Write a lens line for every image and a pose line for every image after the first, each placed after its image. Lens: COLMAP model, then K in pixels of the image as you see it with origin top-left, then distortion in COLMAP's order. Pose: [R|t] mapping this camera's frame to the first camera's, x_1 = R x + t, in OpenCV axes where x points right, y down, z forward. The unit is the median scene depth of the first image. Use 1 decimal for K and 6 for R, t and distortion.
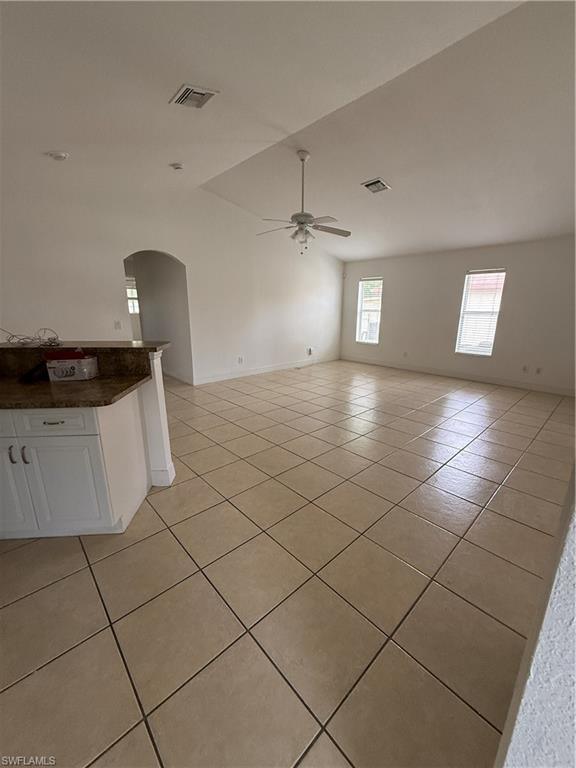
lens RADIAL K [[309.2, 0, 289.4], [0, 309.2, 379.2], [0, 0, 1]] dist [0.003712, 0.000011]
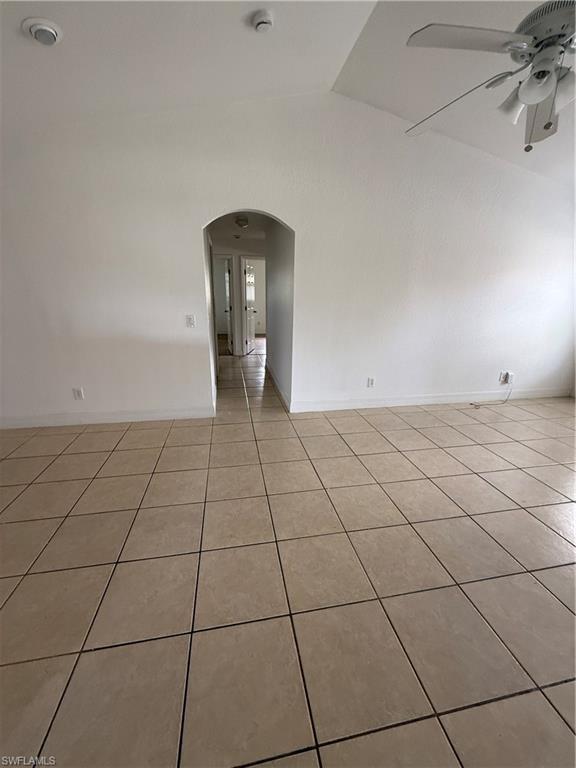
lens RADIAL K [[309.2, 0, 285.8], [0, 309.2, 382.0], [0, 0, 1]] dist [0.003712, 0.000011]
pose [[0.845606, 0.159441, -0.509439, 0.018841], [-0.136320, 0.987207, 0.082697, -0.091331], [0.516107, -0.000482, 0.856524, 0.363480]]
